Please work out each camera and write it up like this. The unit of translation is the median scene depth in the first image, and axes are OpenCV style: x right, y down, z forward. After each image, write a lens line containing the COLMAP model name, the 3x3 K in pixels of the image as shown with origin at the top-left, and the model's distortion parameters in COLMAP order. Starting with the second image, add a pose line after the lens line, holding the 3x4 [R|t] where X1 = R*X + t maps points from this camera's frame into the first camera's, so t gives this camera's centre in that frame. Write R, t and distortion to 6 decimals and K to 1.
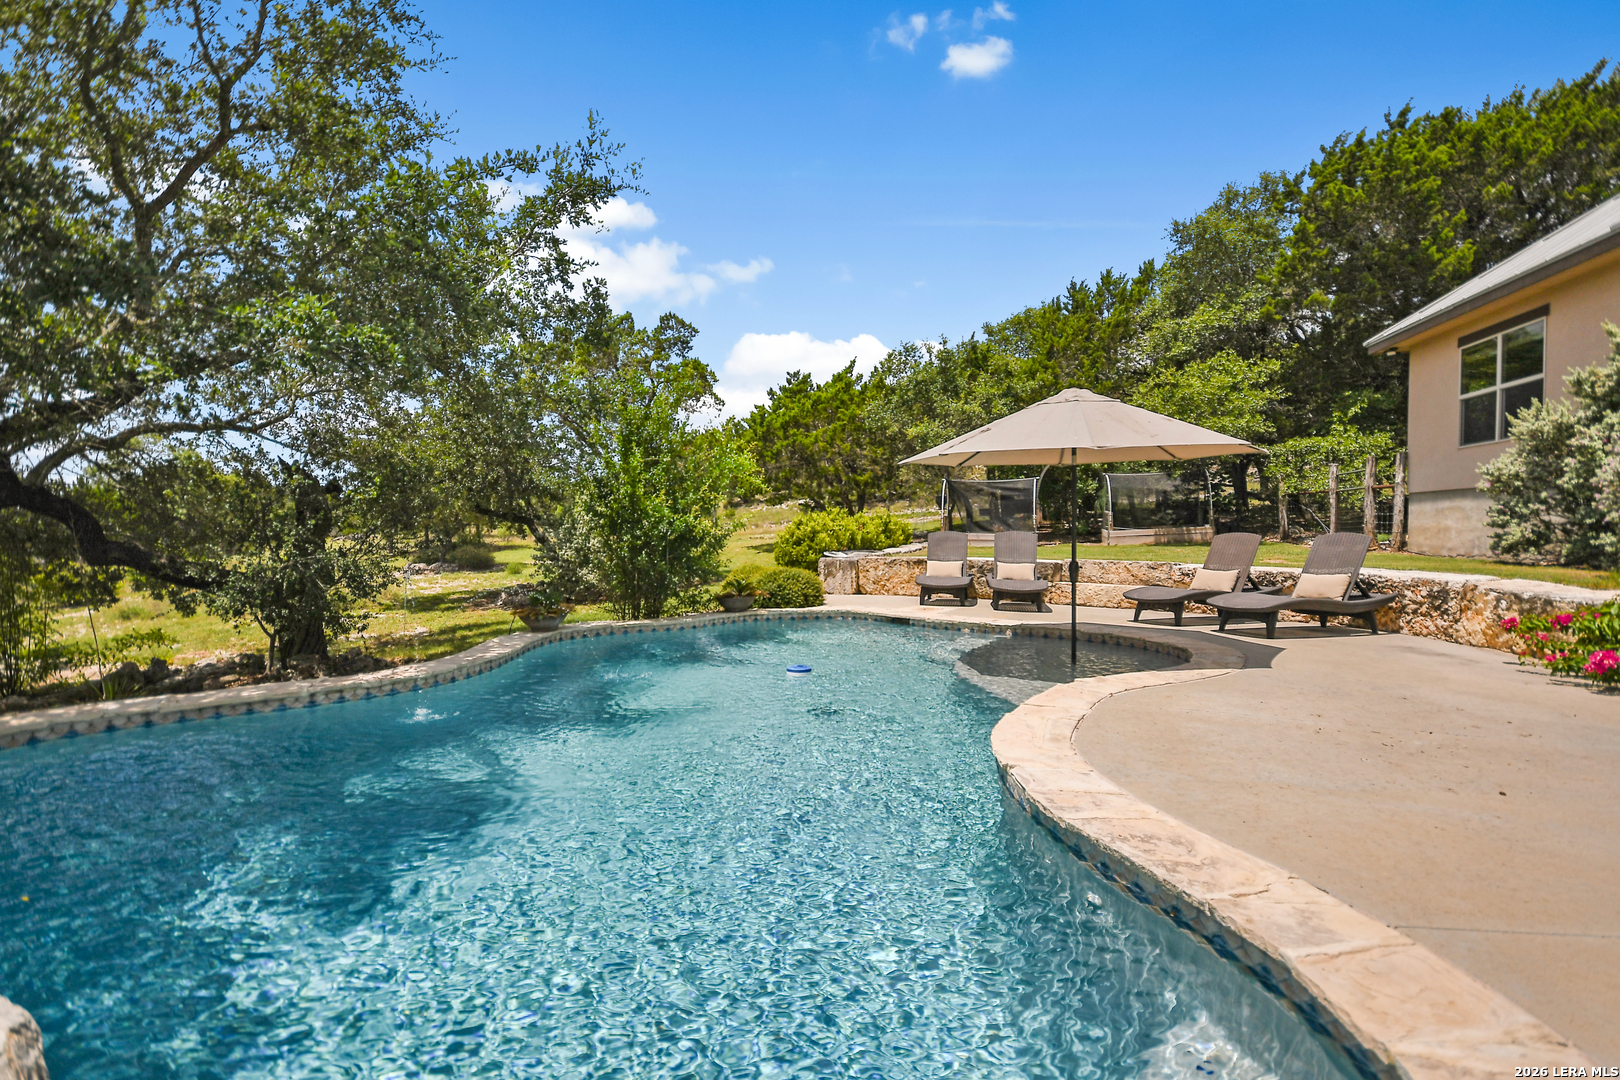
lens RADIAL K [[791.5, 0, 829.1], [0, 791.5, 548.4], [0, 0, 1]] dist [0.003952, 0.000390]
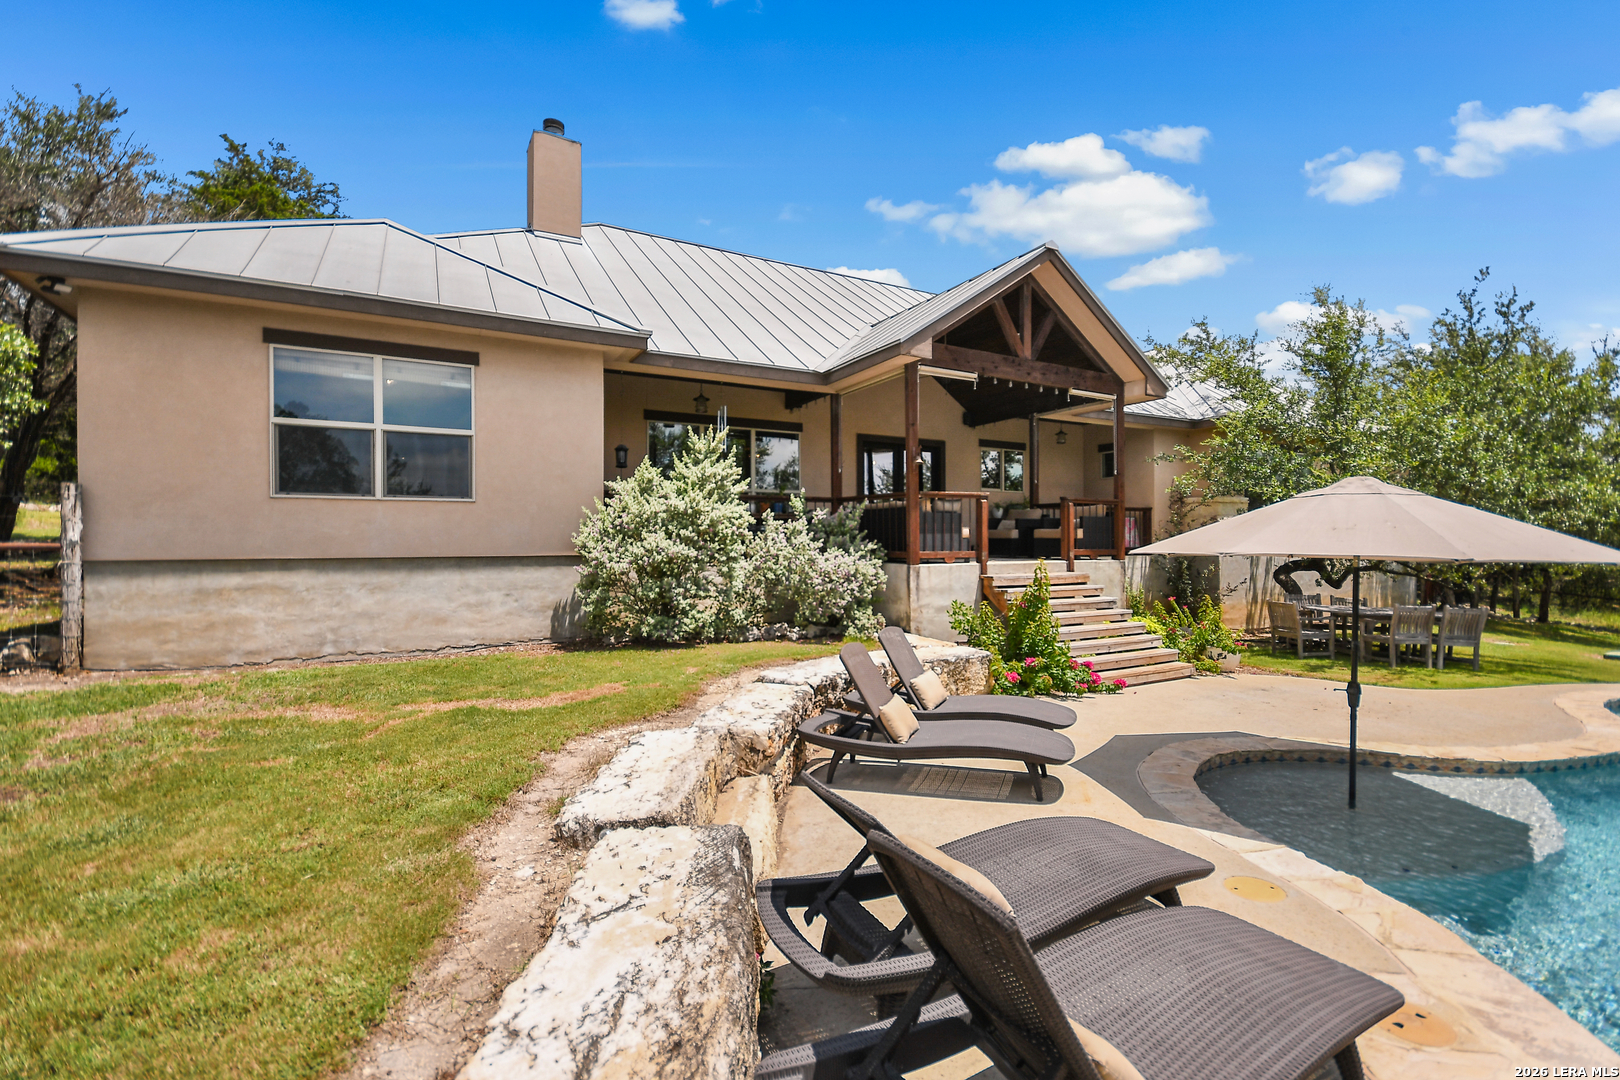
lens RADIAL K [[719.7, 0, 825.5], [0, 719.7, 548.8], [0, 0, 1]] dist [-0.003330, -0.000353]
pose [[-0.648573, -0.002897, 0.761147, 0.052701], [0.023053, 0.999459, 0.023447, -0.096785], [-0.760803, 0.032754, -0.648155, 1.168921]]
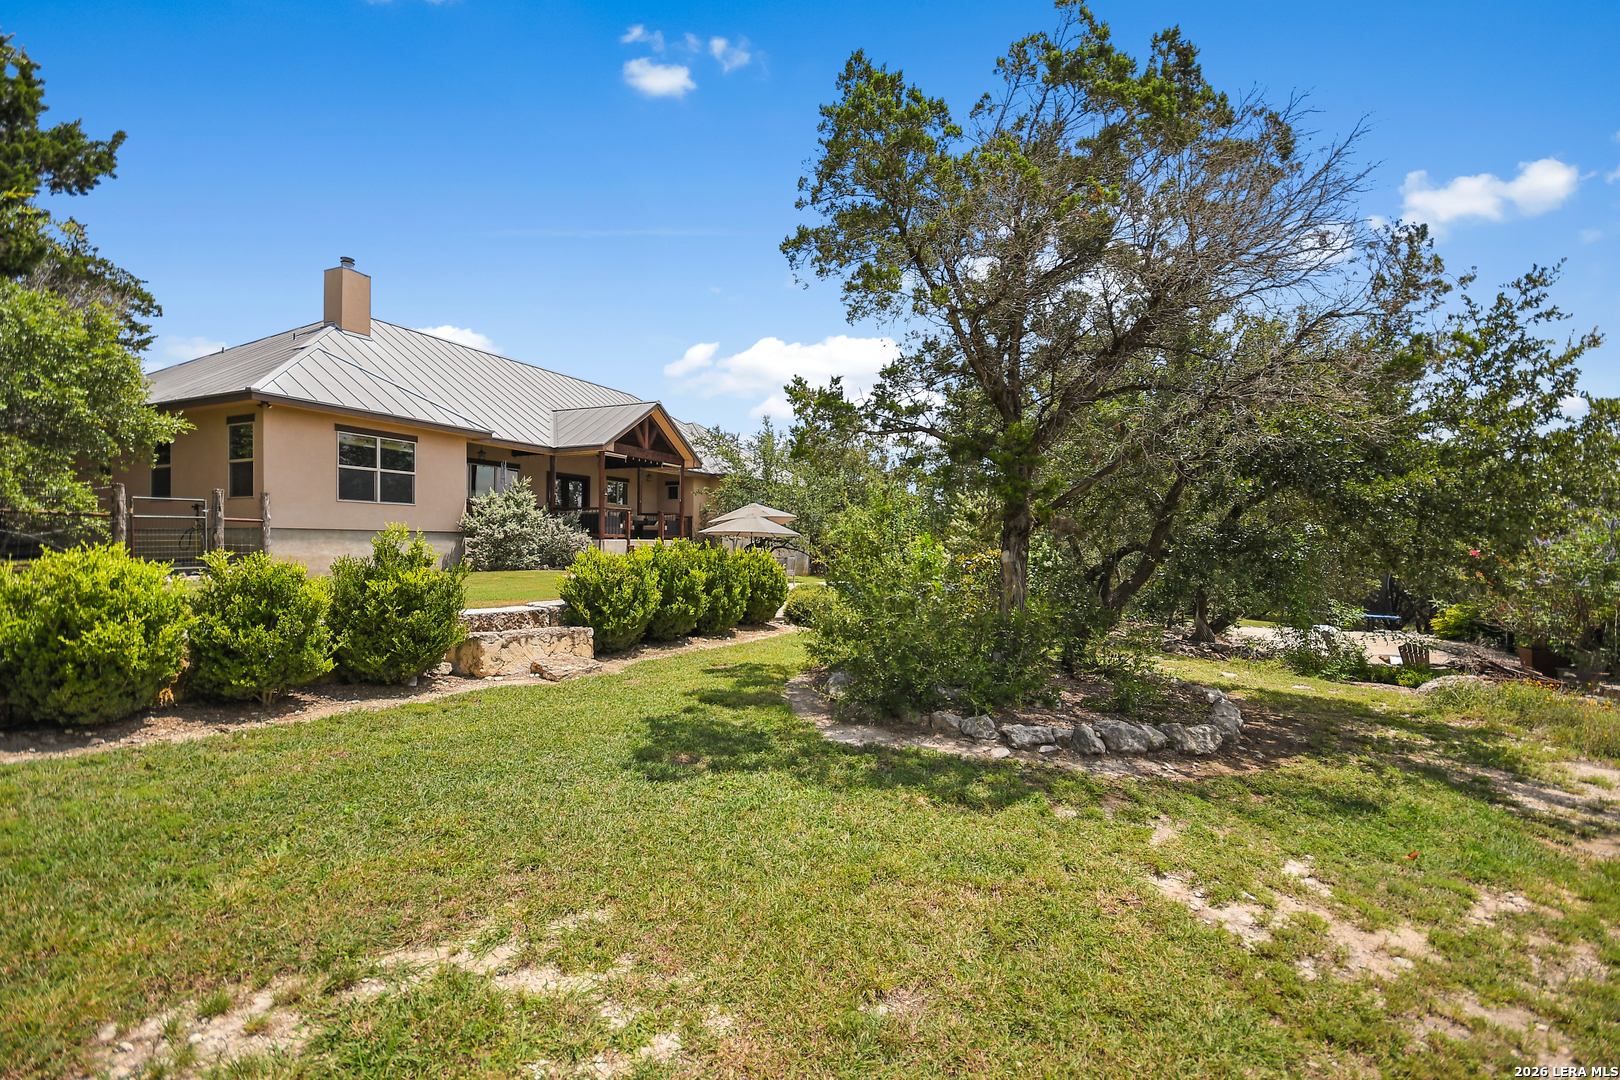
lens RADIAL K [[720.0, 0, 810.0], [0, 720.0, 540.0], [0, 0, 1]] dist [-0.000221, 0.000021]
pose [[-0.969892, -0.006285, 0.243453, -0.388456], [-0.001895, 0.999831, 0.018262, -0.090787], [-0.243527, 0.017251, -0.969741, 2.305573]]
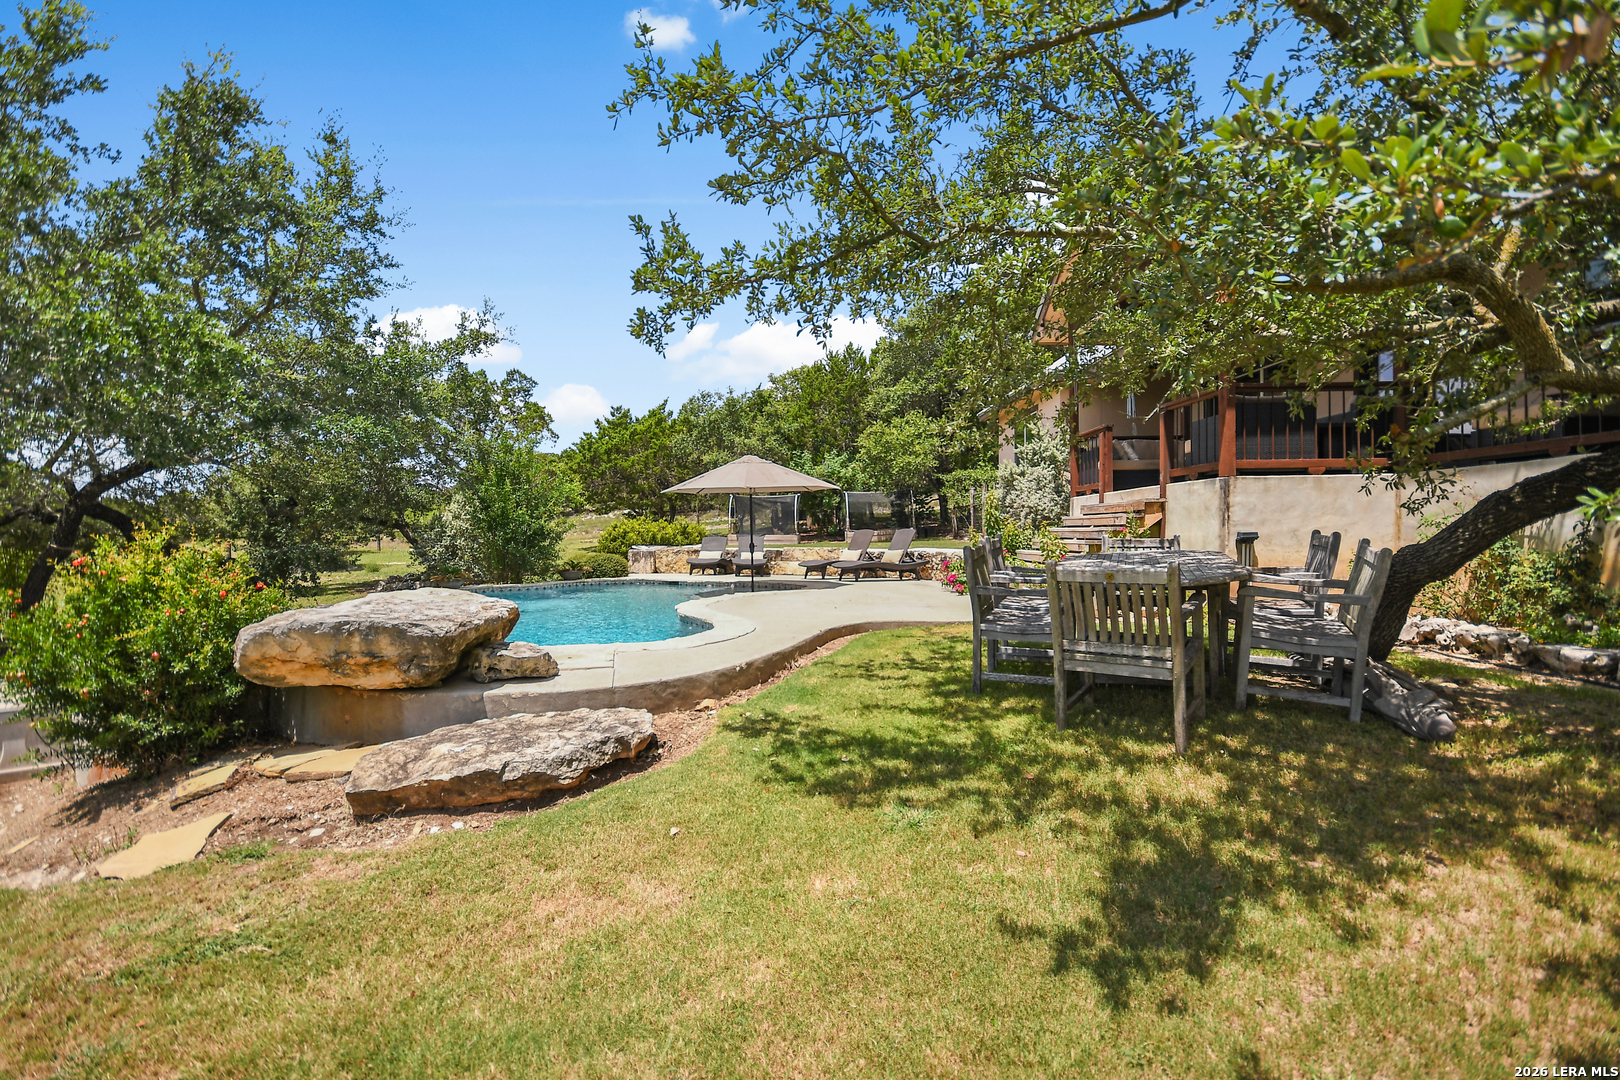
lens RADIAL K [[719.7, 0, 825.5], [0, 719.7, 548.8], [0, 0, 1]] dist [-0.003330, -0.000353]
pose [[0.974187, -0.010510, 0.225496, 0.051231], [0.012176, 0.999908, -0.005997, 0.027849], [-0.225413, 0.008588, 0.974226, -0.480523]]
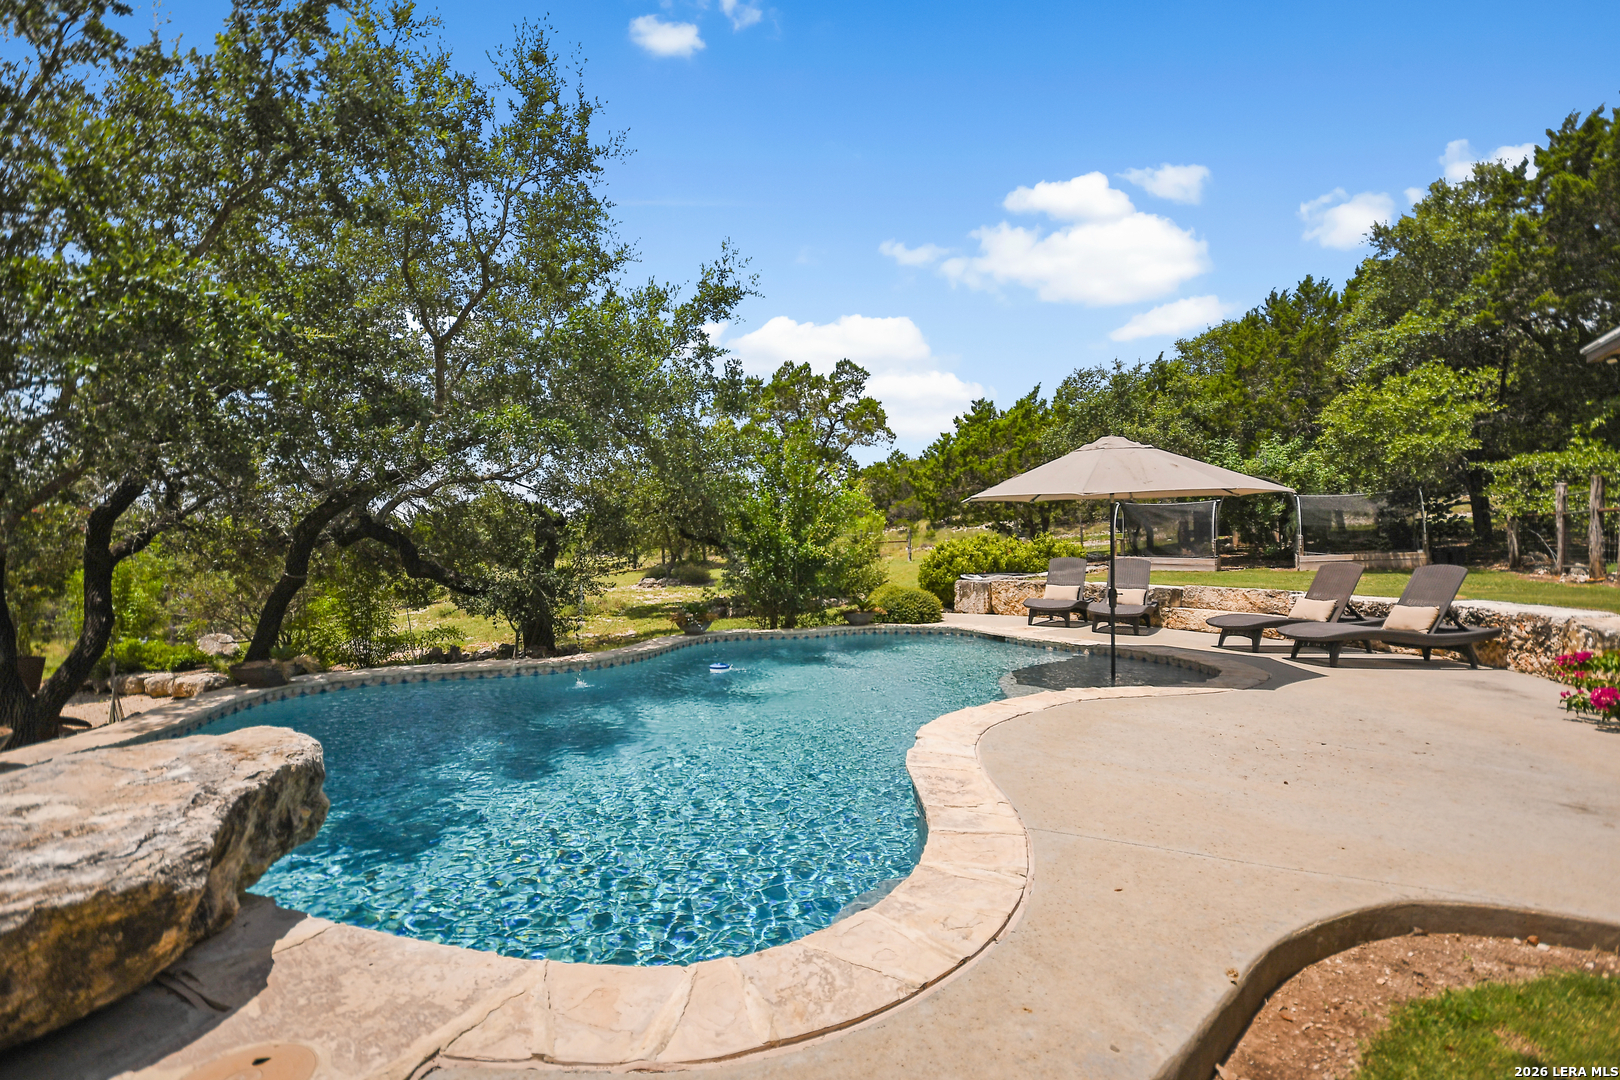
lens RADIAL K [[779.1, 0, 821.3], [0, 779.1, 549.7], [0, 0, 1]] dist [0.001913, -0.000064]
pose [[0.959340, 0.005775, -0.282194, 0.136319], [-0.012011, 0.999720, -0.020374, -0.006866], [0.281997, 0.022936, 0.959141, -0.110198]]
